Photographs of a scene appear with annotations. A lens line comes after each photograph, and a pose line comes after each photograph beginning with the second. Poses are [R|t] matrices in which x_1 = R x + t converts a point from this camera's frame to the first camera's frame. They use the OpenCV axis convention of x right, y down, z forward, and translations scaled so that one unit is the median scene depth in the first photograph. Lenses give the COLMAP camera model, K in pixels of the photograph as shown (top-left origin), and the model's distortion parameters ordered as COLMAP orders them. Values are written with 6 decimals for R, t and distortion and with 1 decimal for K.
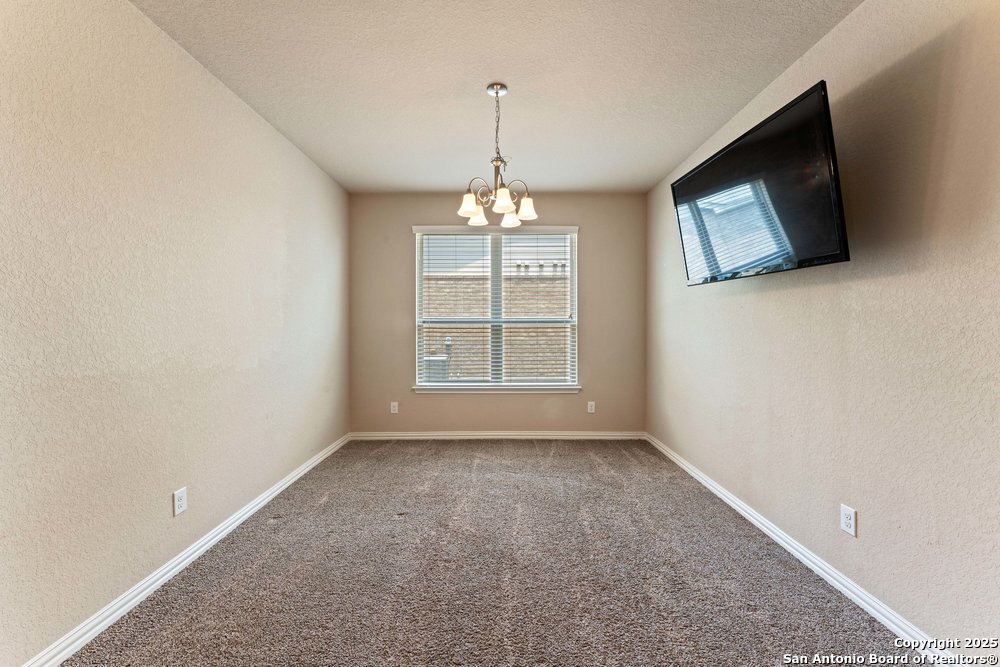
lens RADIAL K [[397.7, 0, 500.0], [0, 397.7, 333.5], [0, 0, 1]] dist [0.001239, 0.000267]
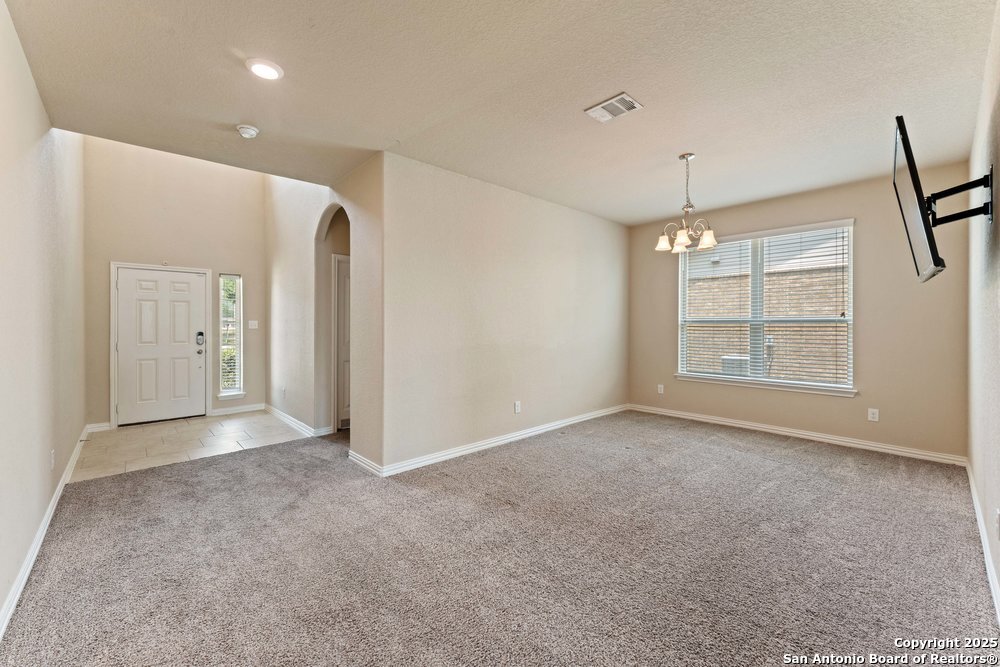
lens RADIAL K [[403.7, 0, 500.2], [0, 403.7, 318.0], [0, 0, 1]] dist [0.001225, 0.000146]
pose [[0.677057, -0.010667, -0.735853, 0.416247], [-0.015810, 0.999453, -0.029035, 0.007143], [0.735760, 0.031292, 0.676519, -0.310256]]
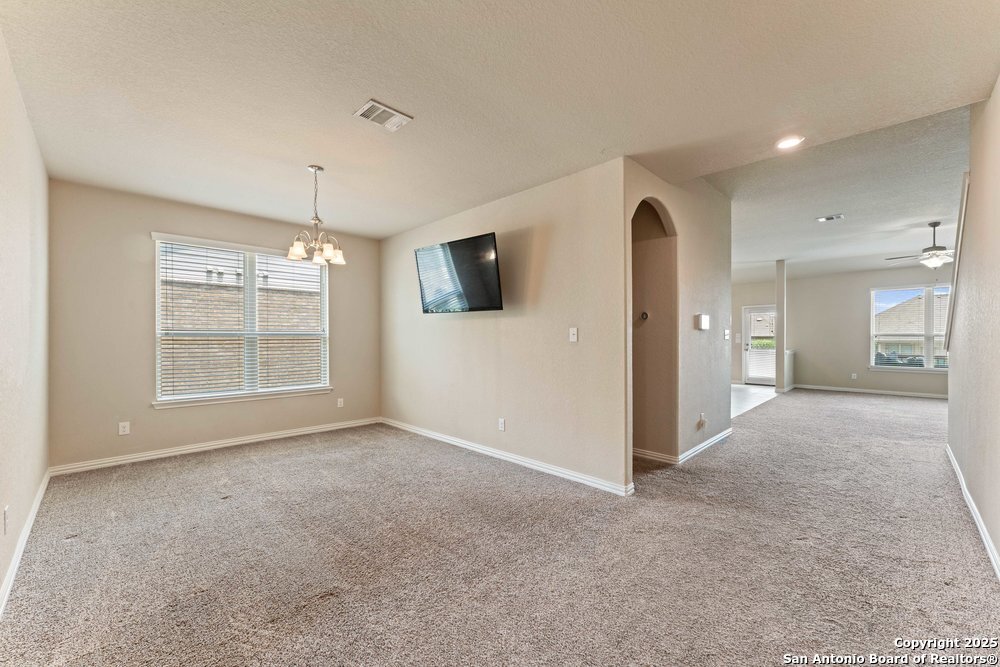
lens RADIAL K [[397.7, 0, 500.0], [0, 397.7, 333.5], [0, 0, 1]] dist [0.001239, 0.000267]
pose [[0.709668, 0.008166, 0.704489, -0.371166], [0.014664, 0.999545, -0.026358, 0.009731], [-0.704384, 0.029036, 0.709225, -0.307694]]
